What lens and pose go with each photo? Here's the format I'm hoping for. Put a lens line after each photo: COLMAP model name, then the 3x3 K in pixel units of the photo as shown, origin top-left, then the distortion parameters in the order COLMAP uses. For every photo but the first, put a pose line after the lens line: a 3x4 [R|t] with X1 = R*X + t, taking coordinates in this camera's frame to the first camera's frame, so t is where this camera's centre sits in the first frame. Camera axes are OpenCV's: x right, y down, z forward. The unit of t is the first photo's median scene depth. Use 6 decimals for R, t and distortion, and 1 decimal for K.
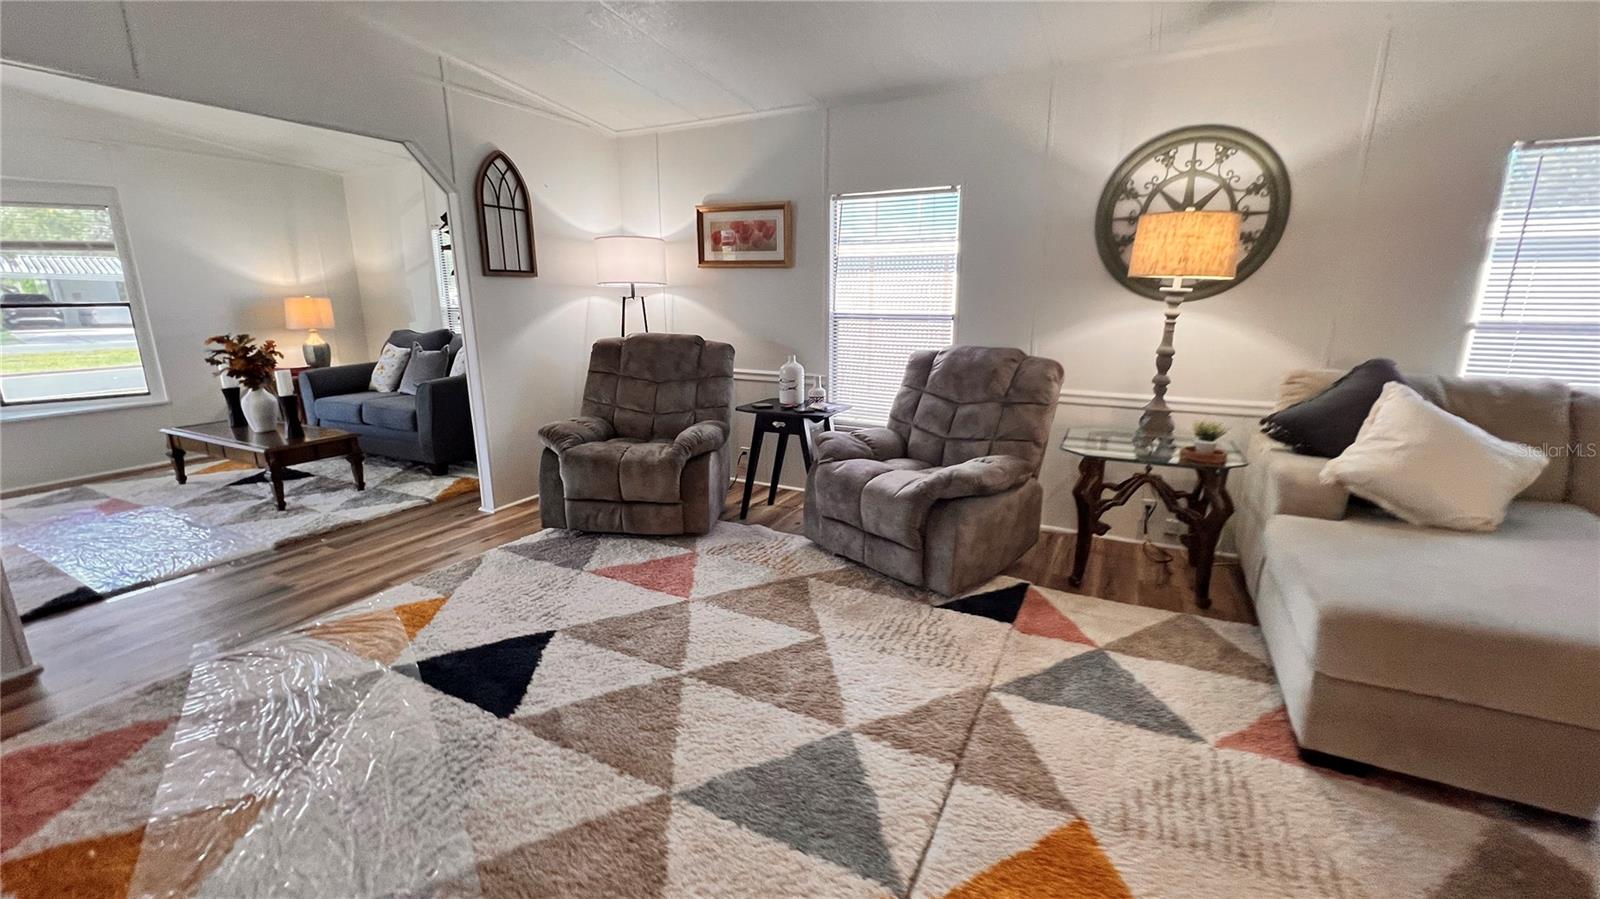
lens RADIAL K [[643.1, 0, 796.1], [0, 643.1, 445.9], [0, 0, 1]] dist [-0.003169, 0.001072]
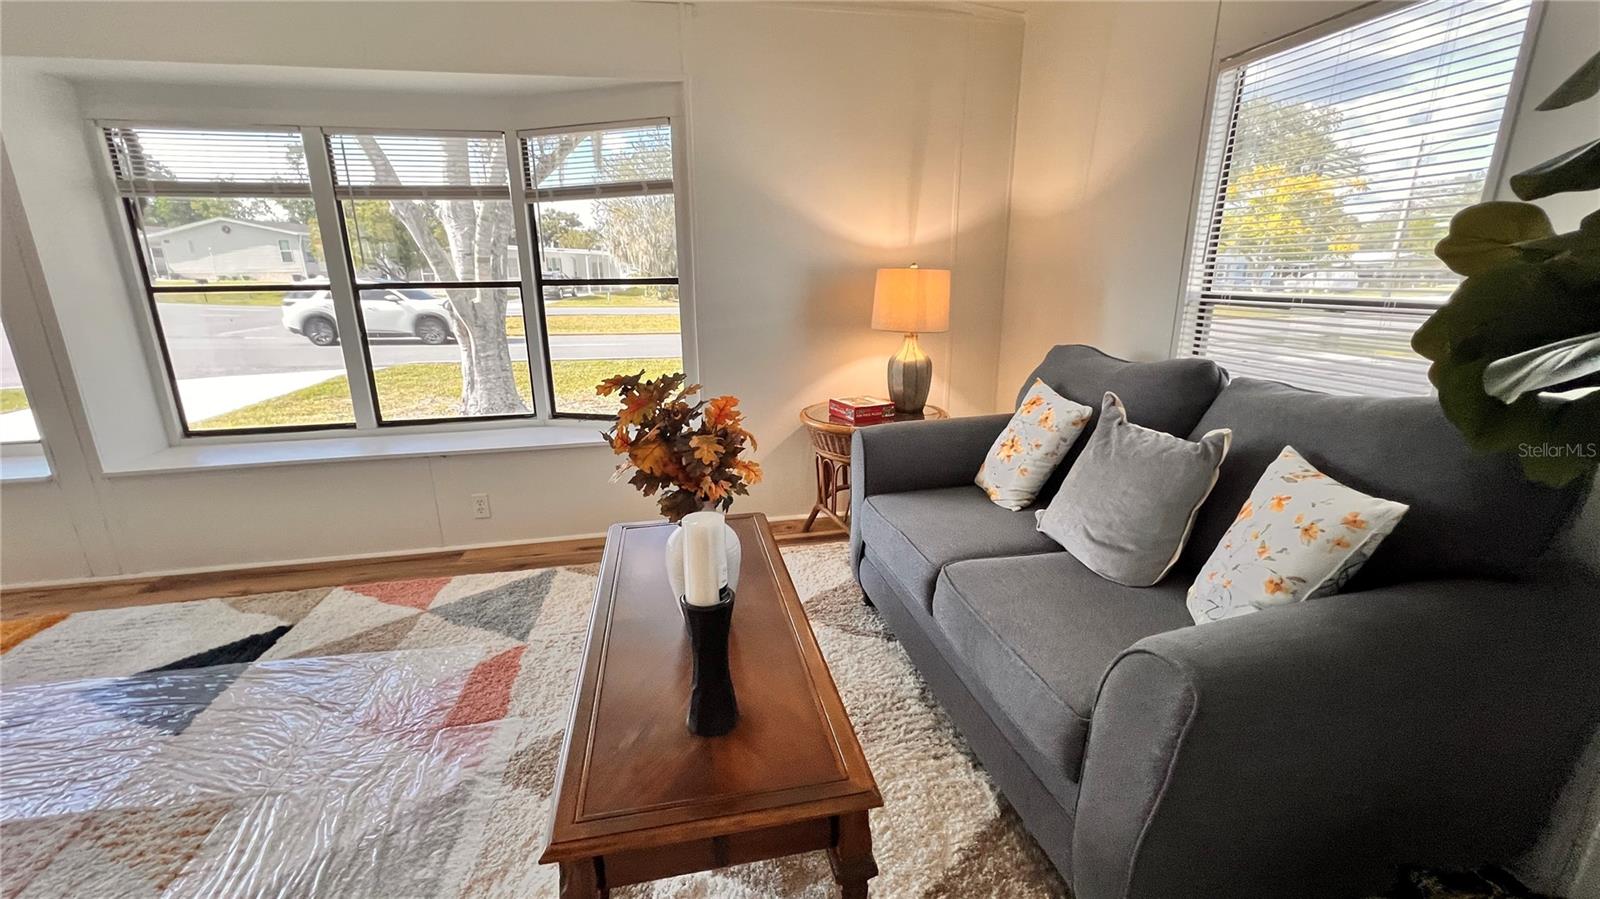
lens RADIAL K [[643.1, 0, 795.1], [0, 643.1, 447.7], [0, 0, 1]] dist [-0.003169, 0.001072]
pose [[0.620982, 0.204482, -0.756682, -0.700439], [-0.173968, 0.977250, 0.121317, -0.238563], [0.764275, 0.056303, 0.642428, 1.053365]]
